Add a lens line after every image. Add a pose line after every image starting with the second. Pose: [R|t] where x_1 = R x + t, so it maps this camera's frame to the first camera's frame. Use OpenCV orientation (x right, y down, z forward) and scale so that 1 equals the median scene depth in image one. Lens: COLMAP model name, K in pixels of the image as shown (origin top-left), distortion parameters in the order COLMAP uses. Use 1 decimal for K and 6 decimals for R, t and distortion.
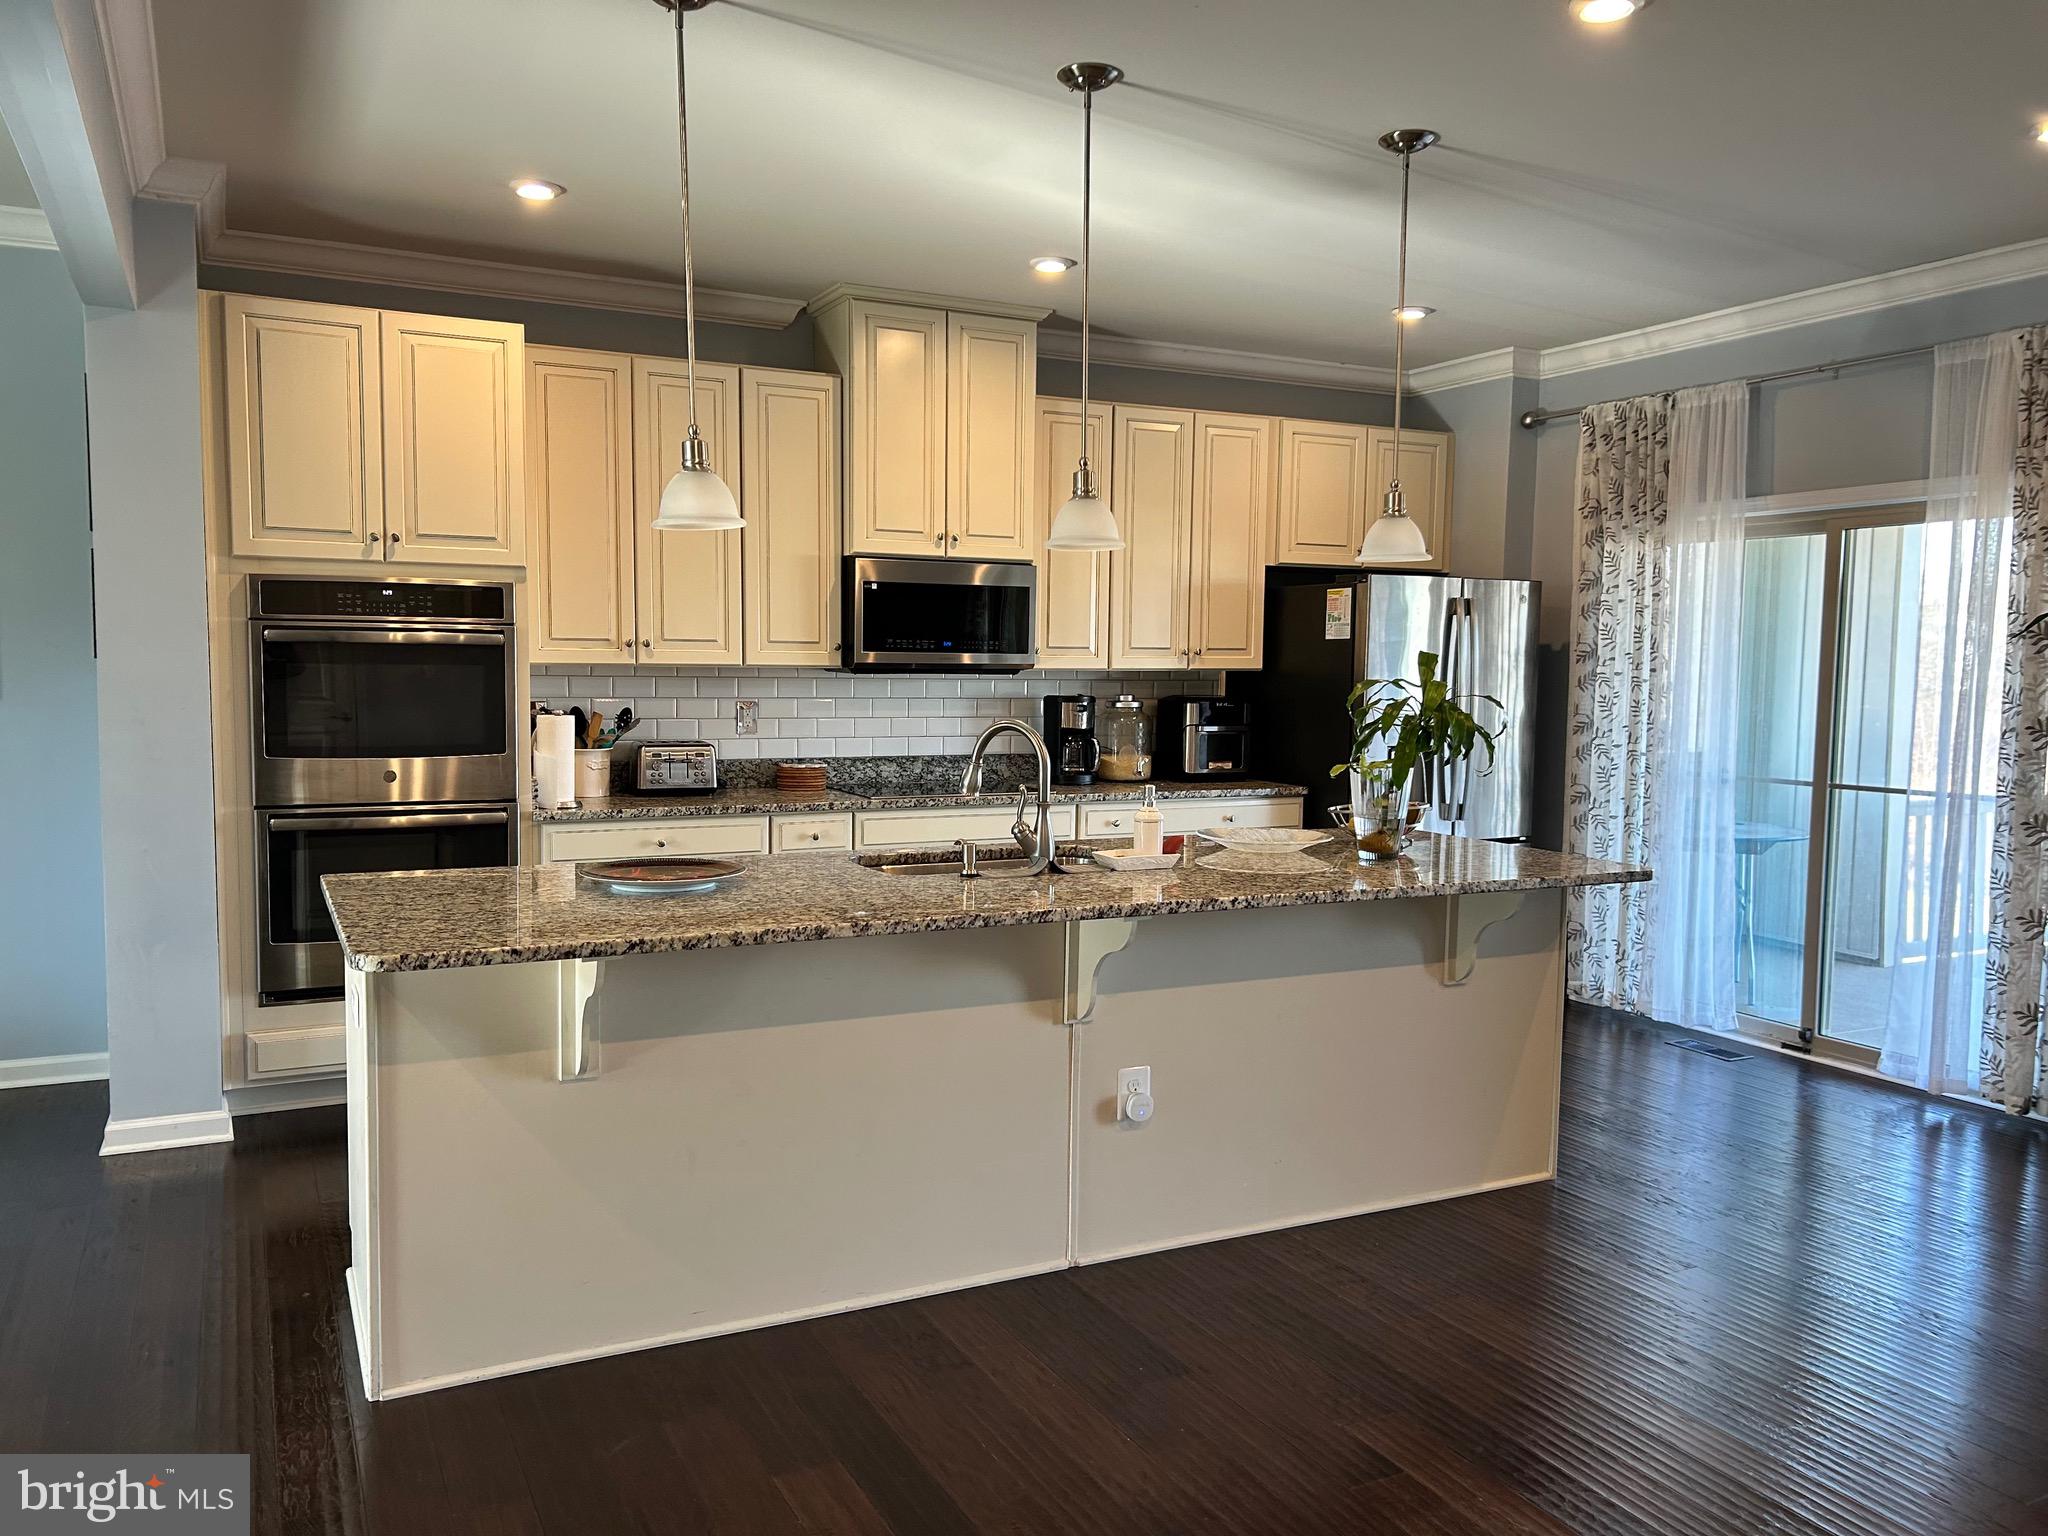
lens RADIAL K [[1535.5, 0, 1026.3], [0, 1535.5, 773.9], [0, 0, 1]] dist [0.093074, -0.106466]
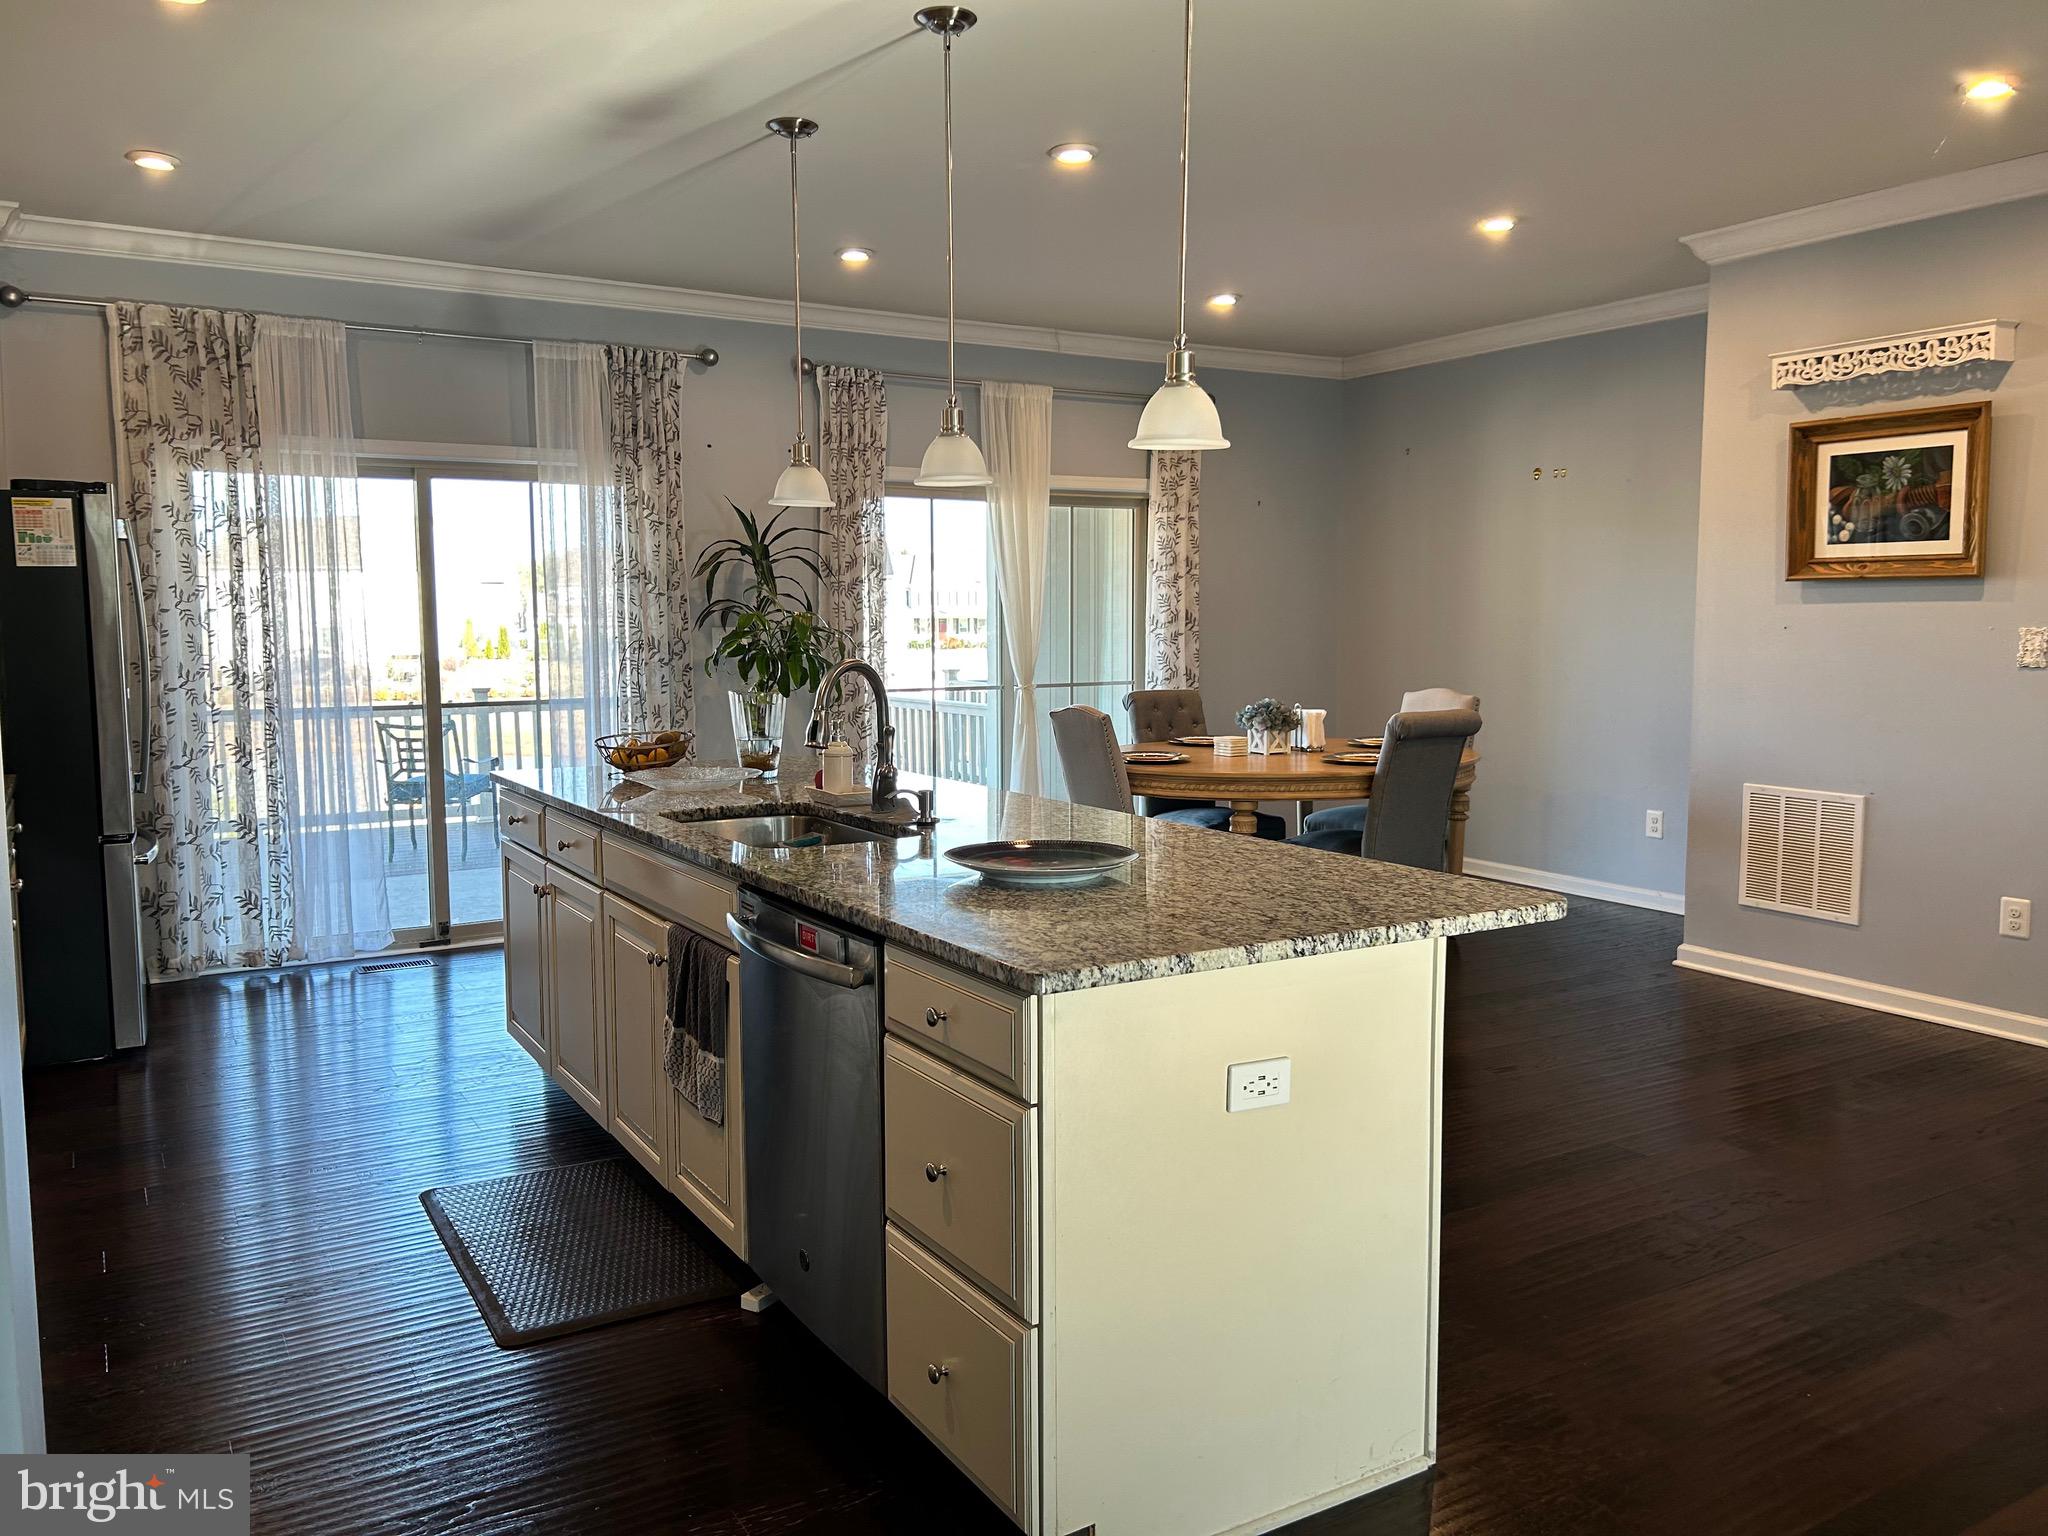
lens RADIAL K [[1540.0, 0, 1014.8], [0, 1540.0, 763.6], [0, 0, 1]] dist [0.070140, -0.074035]
pose [[-0.070685, -0.112023, 0.991188, -0.703696], [0.079500, 0.989880, 0.117544, -0.055117], [-0.994326, 0.087108, -0.061063, 0.722024]]
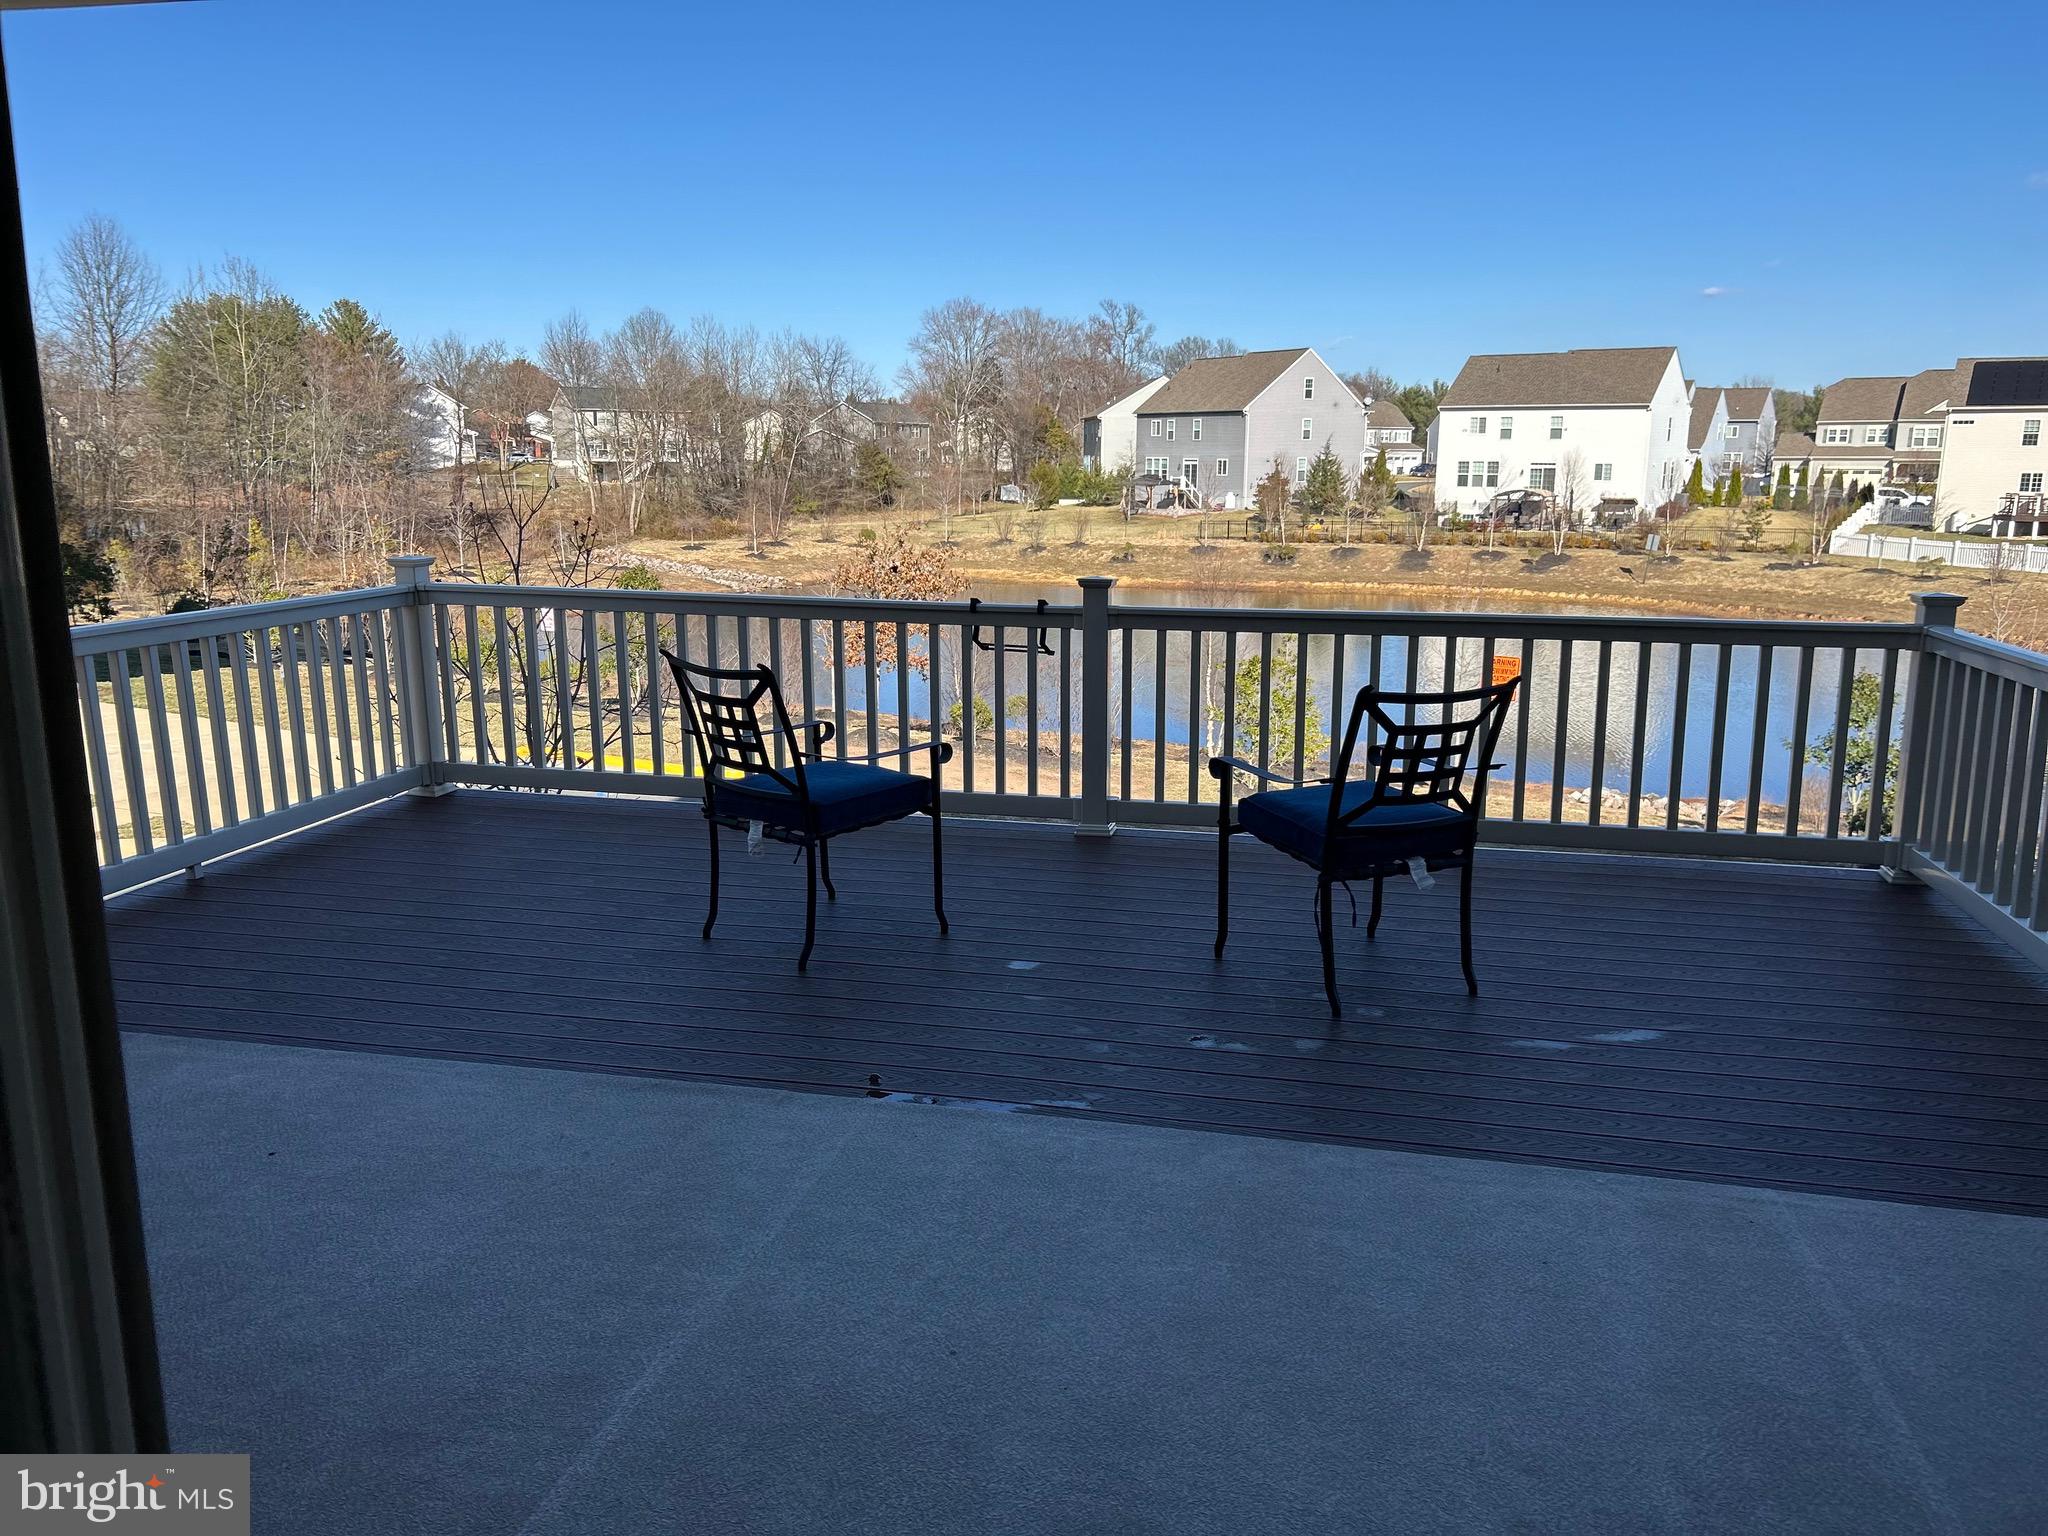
lens RADIAL K [[1527.8, 0, 1028.4], [0, 1527.8, 764.0], [0, 0, 1]] dist [0.124490, -0.241074]
pose [[0.631791, -0.164590, 0.757463, 0.698760], [0.064732, 0.984986, 0.160036, -0.010473], [-0.772431, -0.052077, 0.632960, 0.651115]]
